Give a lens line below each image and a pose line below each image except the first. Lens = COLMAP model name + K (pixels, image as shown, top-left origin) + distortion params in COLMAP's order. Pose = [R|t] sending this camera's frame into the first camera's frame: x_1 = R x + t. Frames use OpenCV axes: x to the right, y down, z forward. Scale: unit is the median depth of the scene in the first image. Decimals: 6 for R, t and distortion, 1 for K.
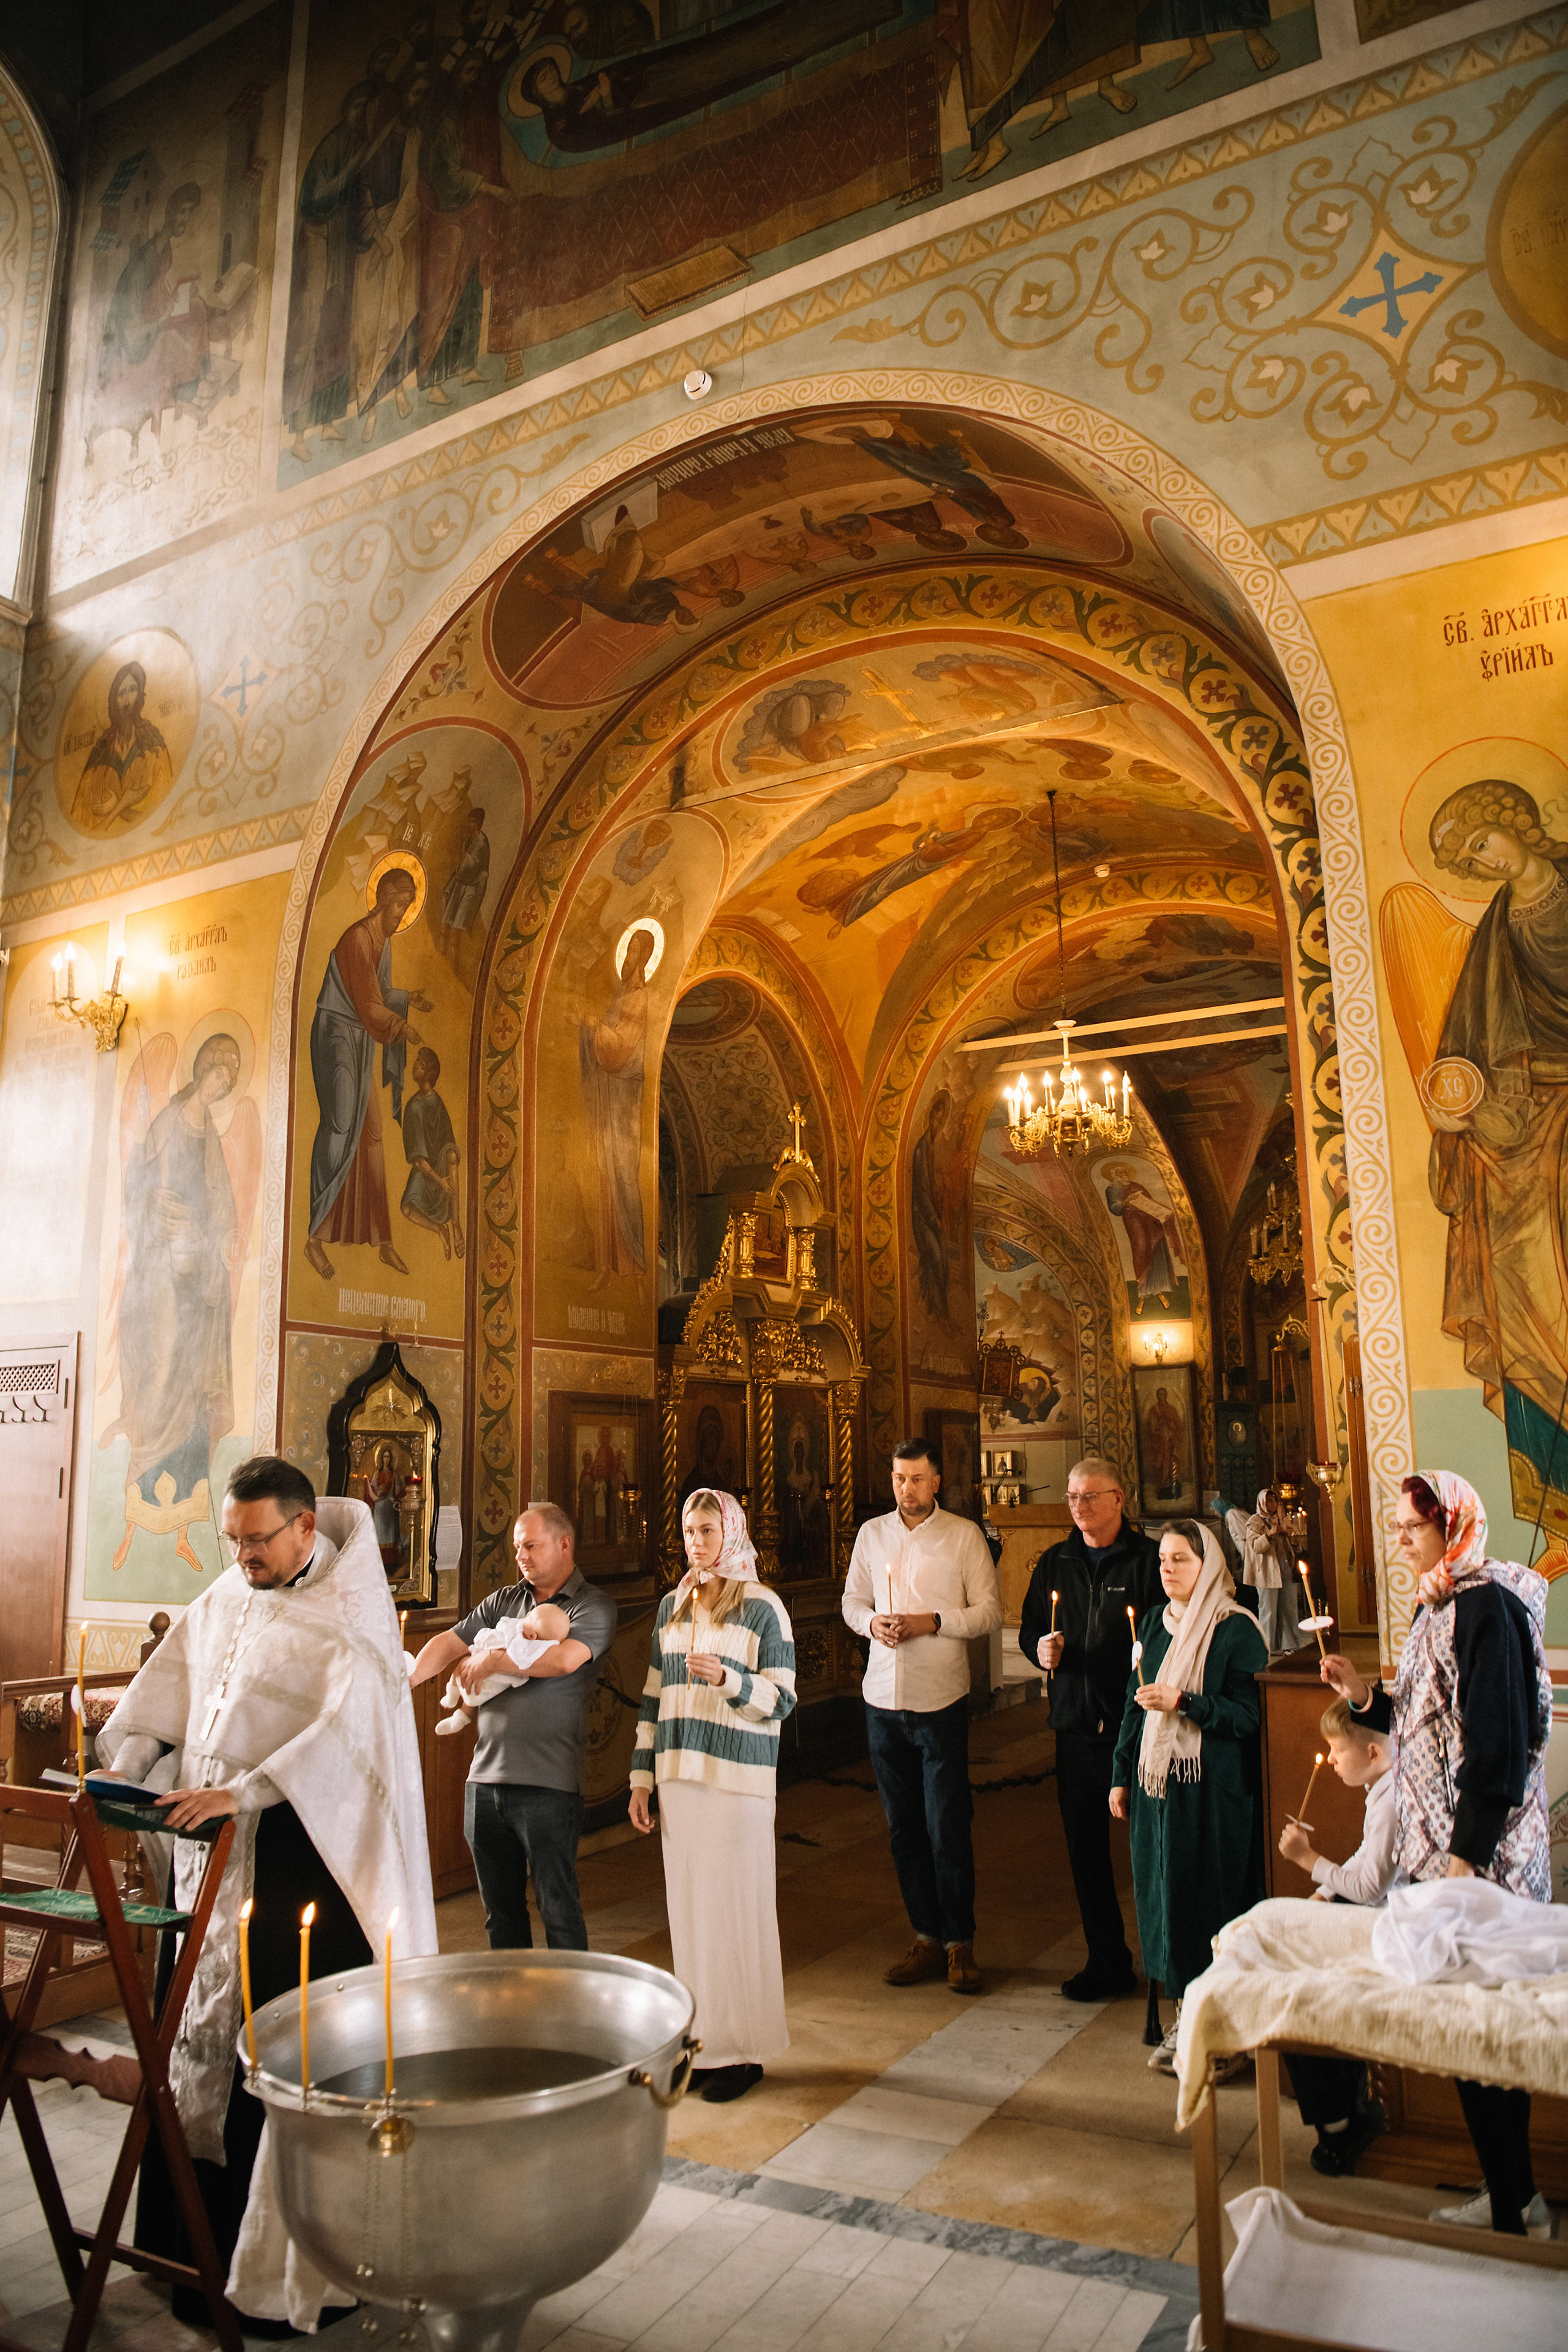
lens RADIAL K [[1627.4, 0, 765.7], [0, 1627.4, 1174.6], [0, 0, 1]] dist [-0.074234, 0.019245]
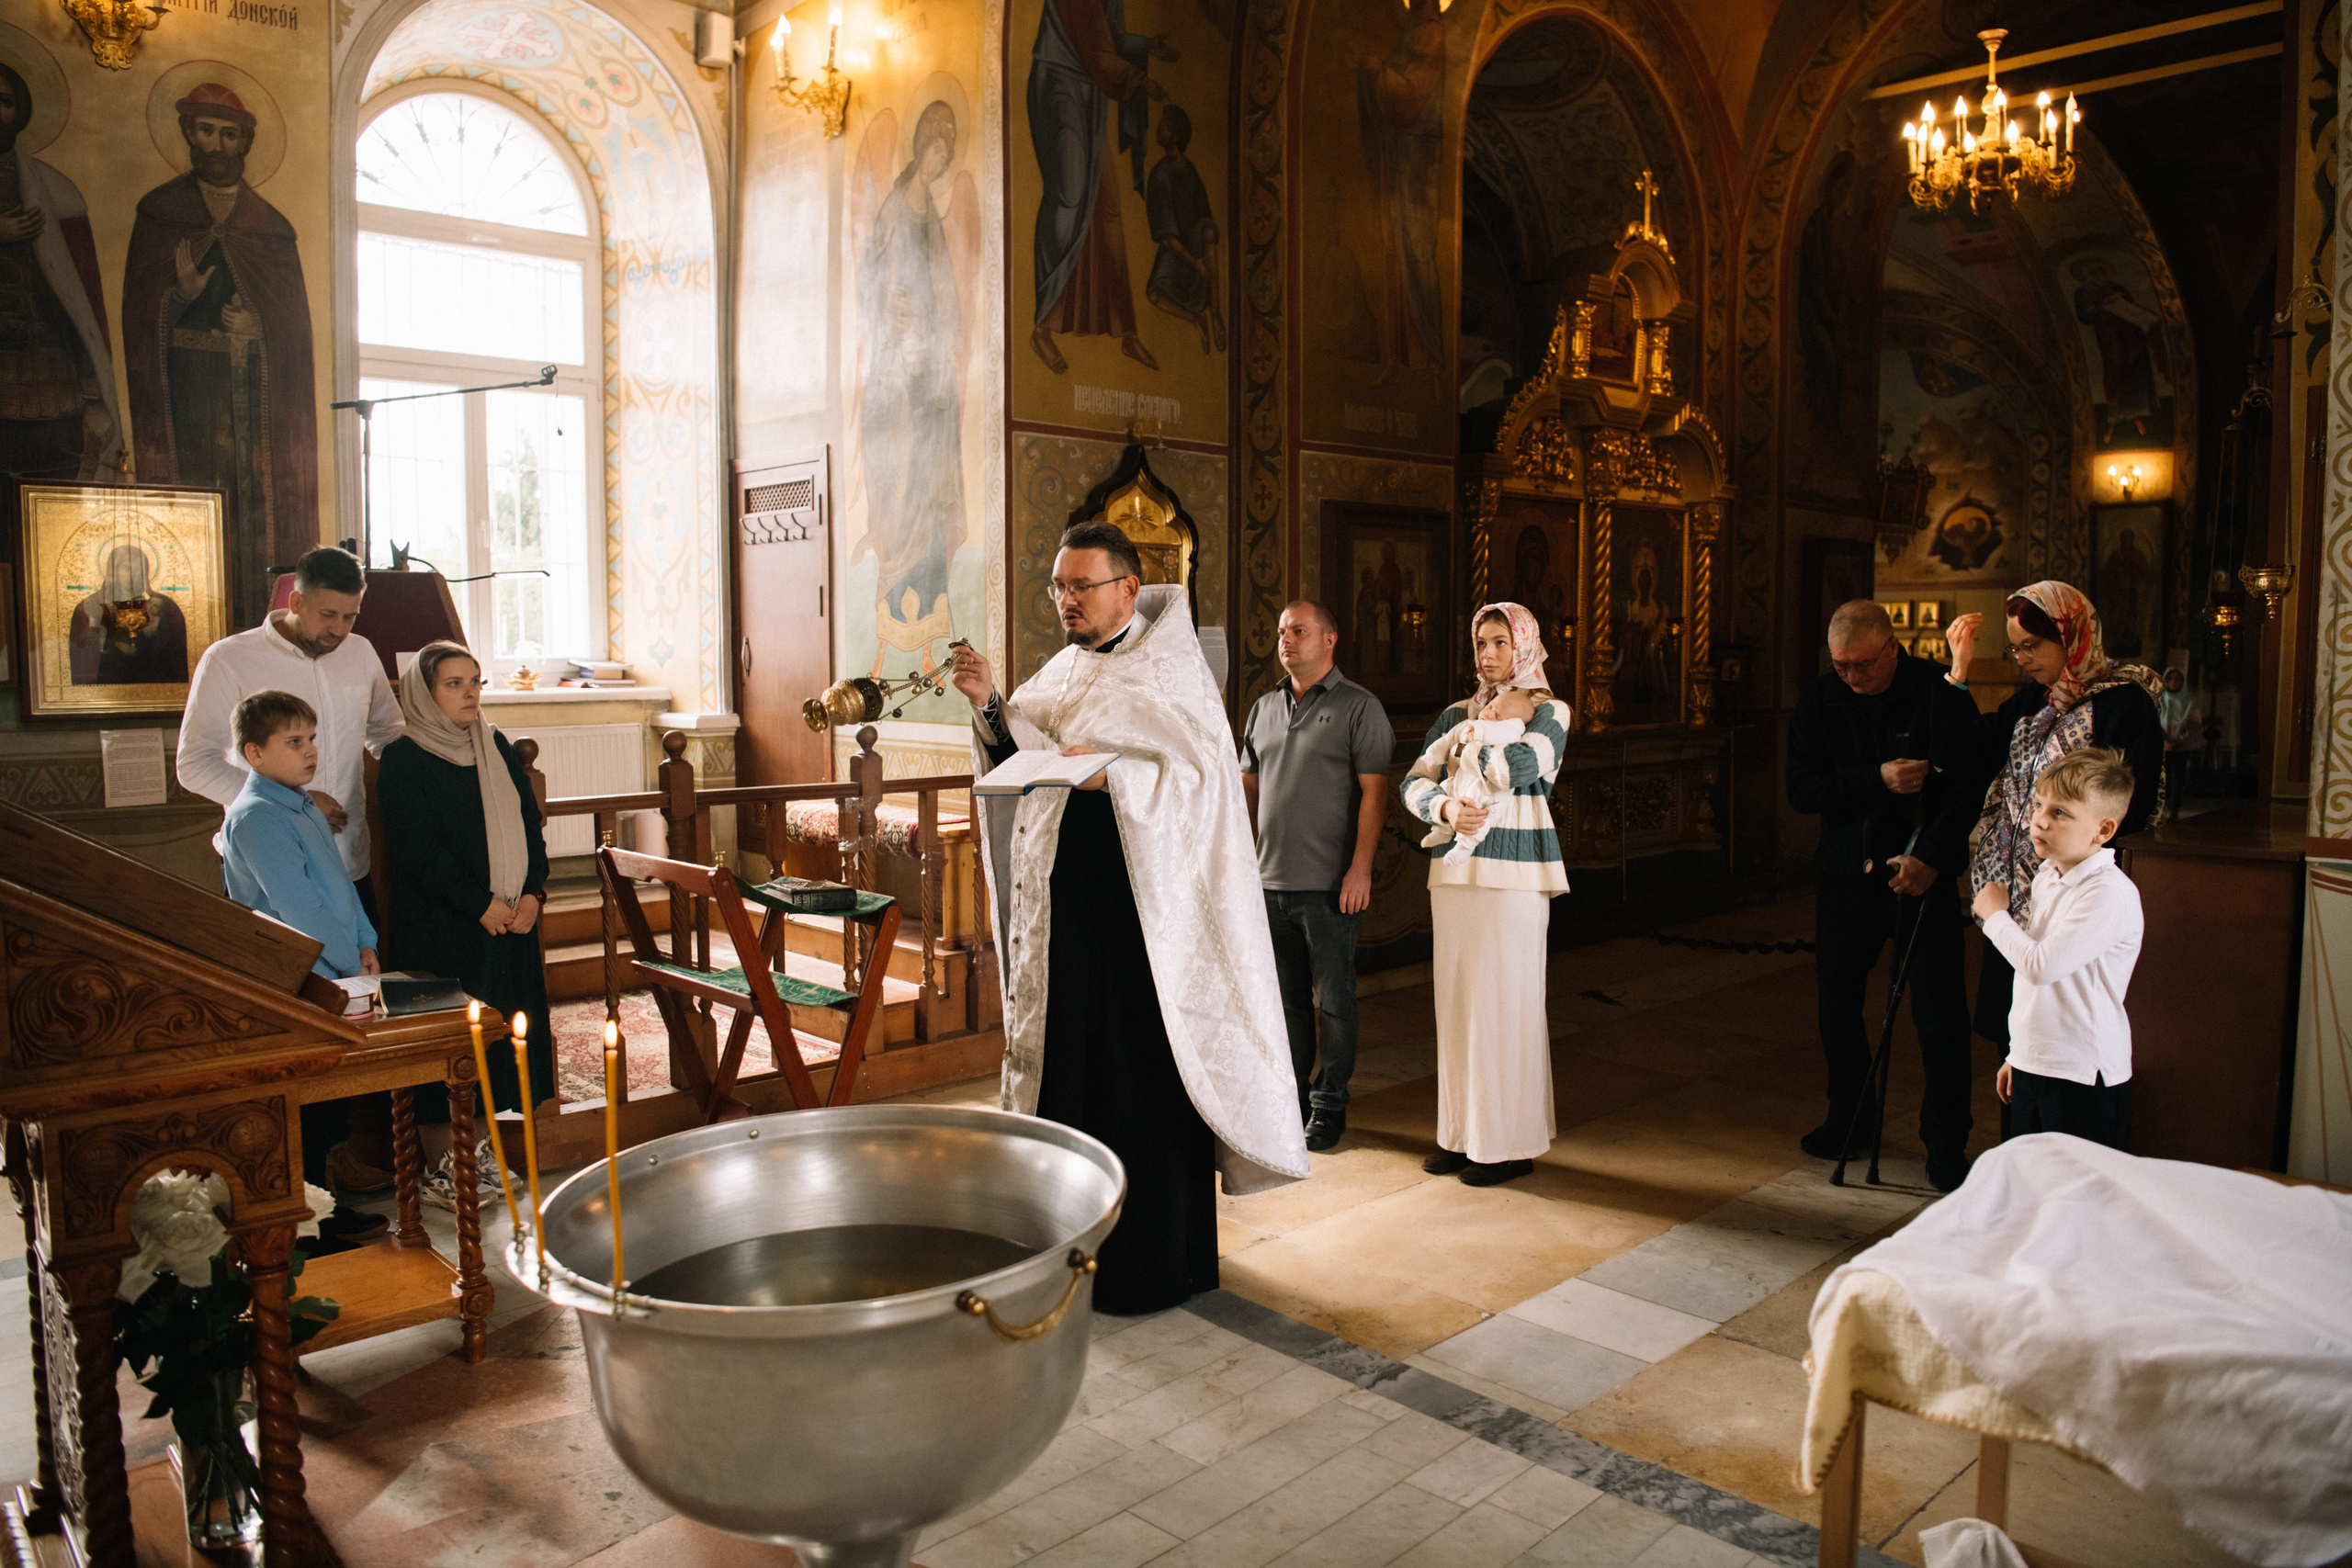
lens RADIAL K [[1627.3, 0, 1183.4], [0, 1627.3, 769.0], [0, 0, 1]] dist [-0.074234, 0.019245]
pose [[0.953292, 0.036936, -0.299784, 0.070240], [0.043646, 0.965235, 0.257716, 0.045325], [0.298881, -0.258762, 0.918538, 0.128802]]
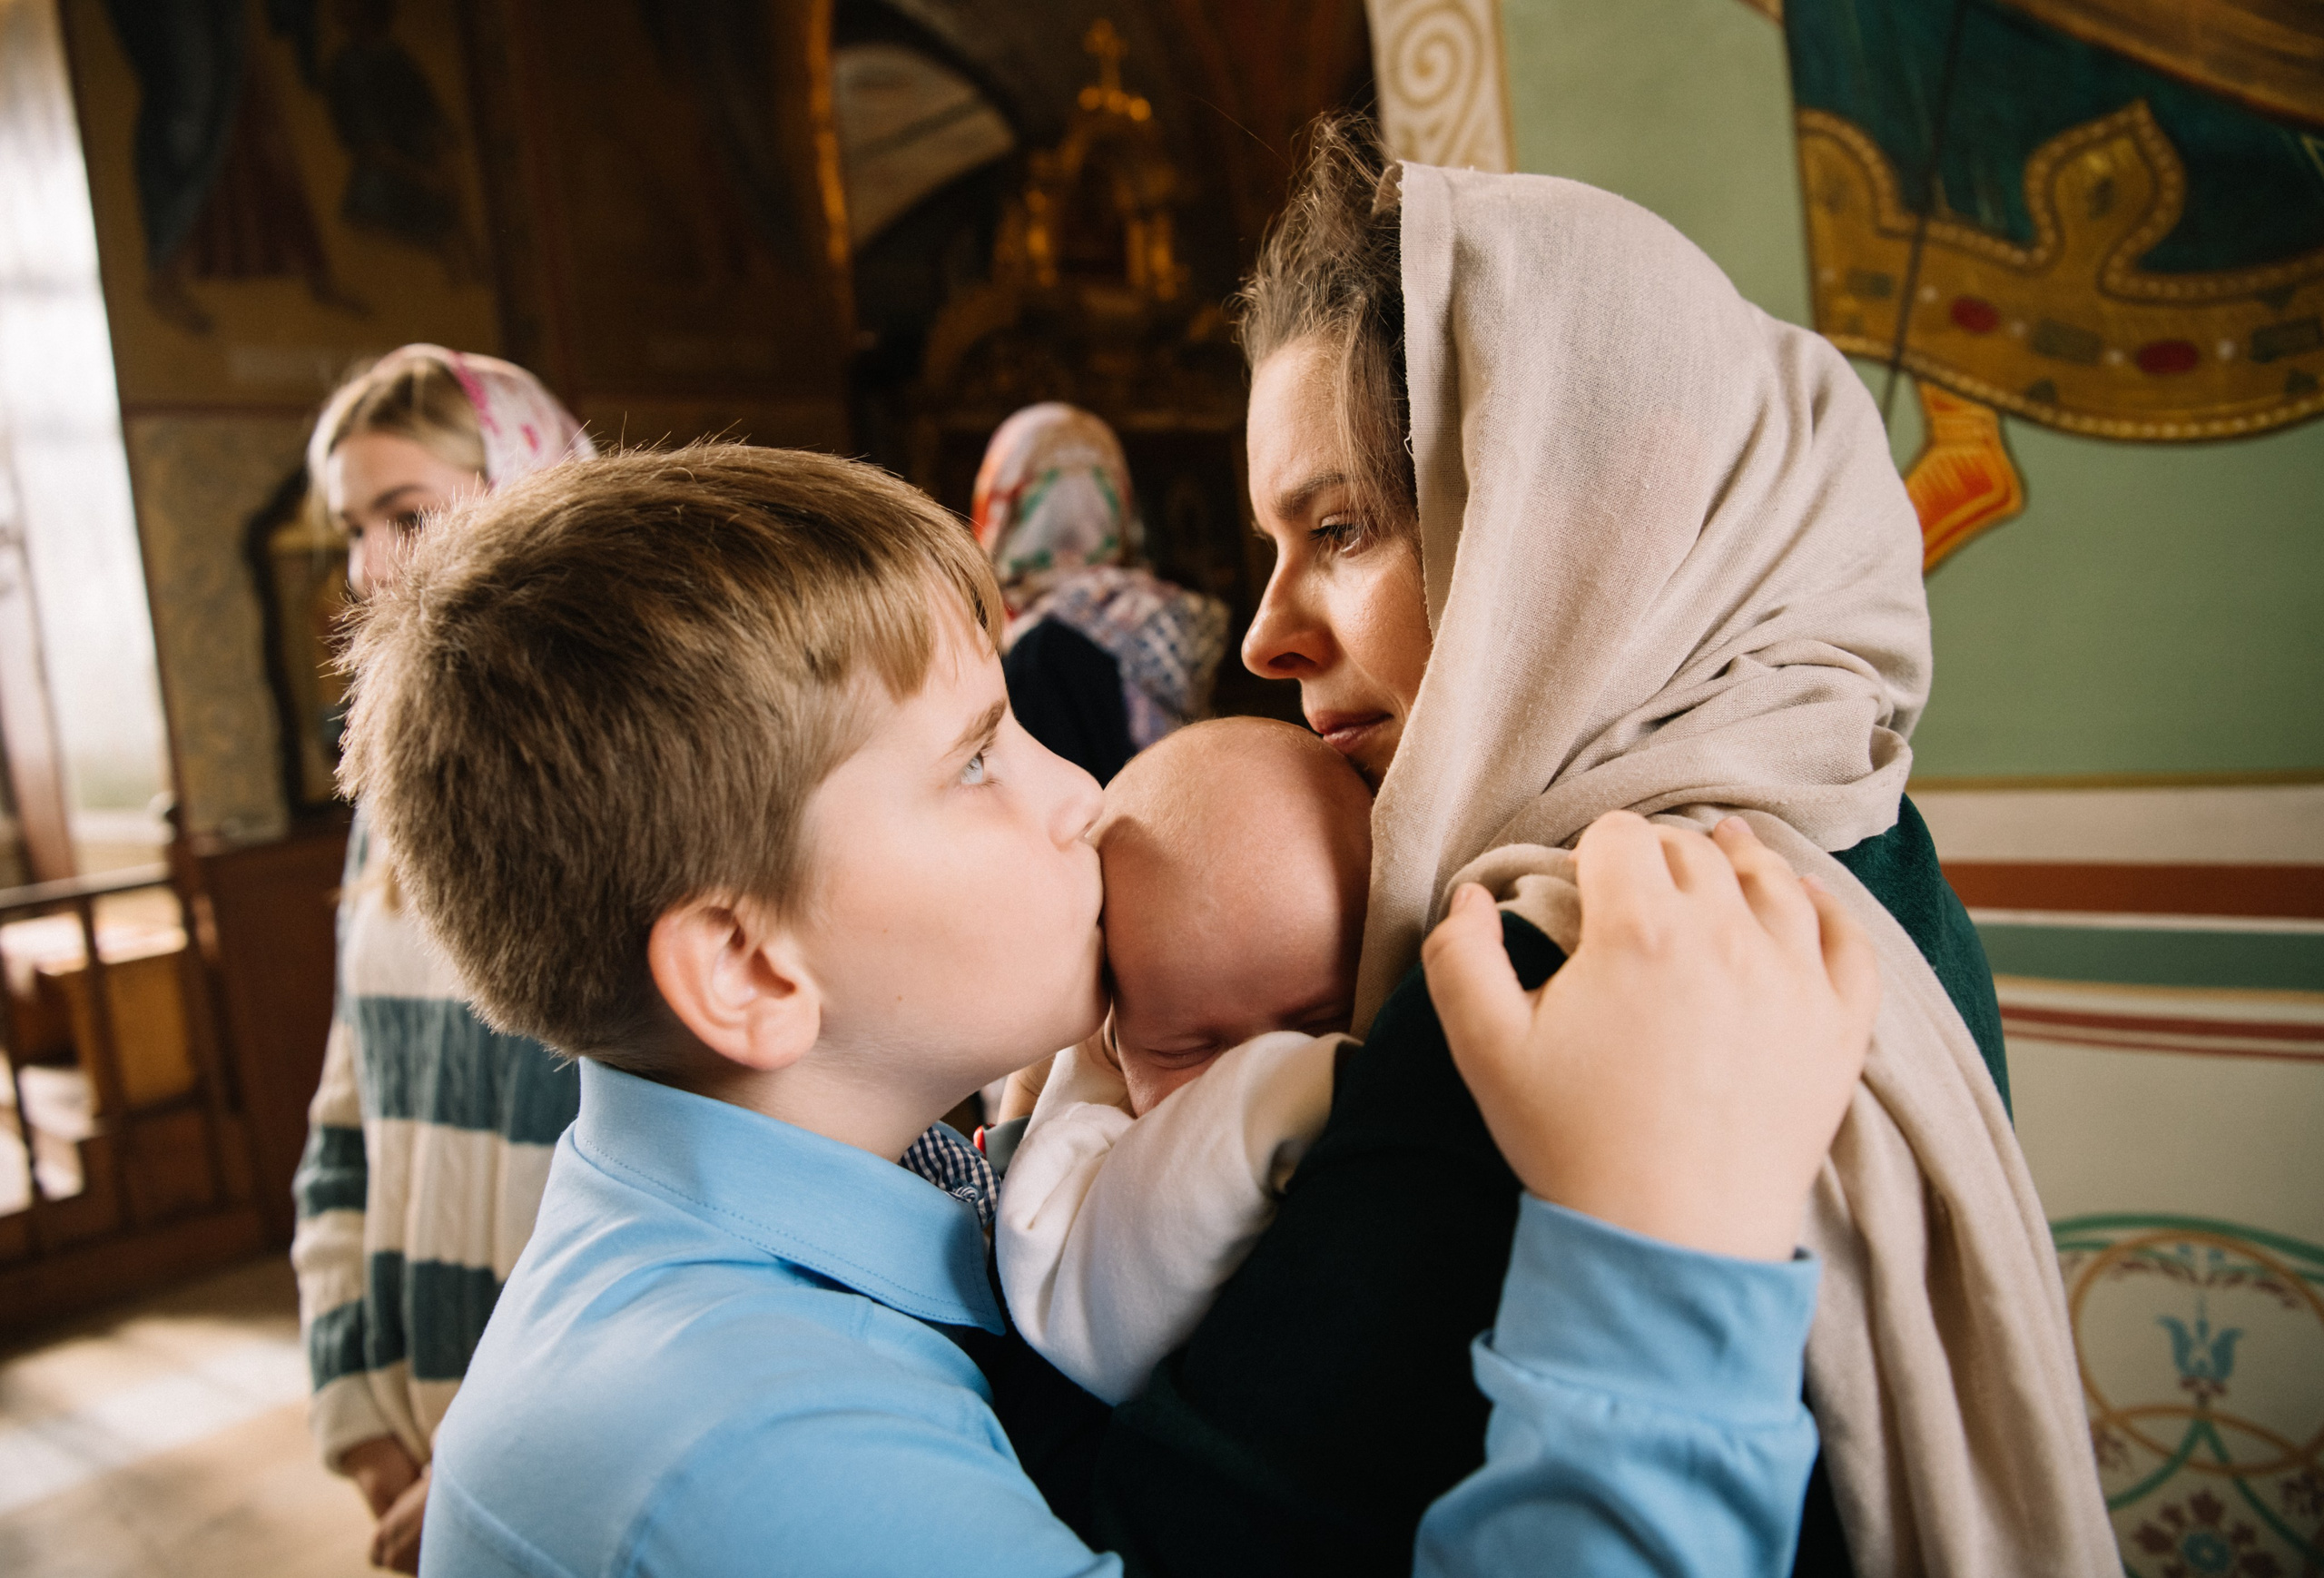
lens RADIAL K [[1620.6, 0, 1116.8], [0, 1620.6, 777.3], [0, 0, 1]] dist [-0.064061, -0.001430]
pose [[0.963456, -0.073084, -0.257705, 0.243728], [0.144255, 0.952199, 0.269273, 0.112547], [0.225706, -0.296608, 0.927944, 0.400492]]
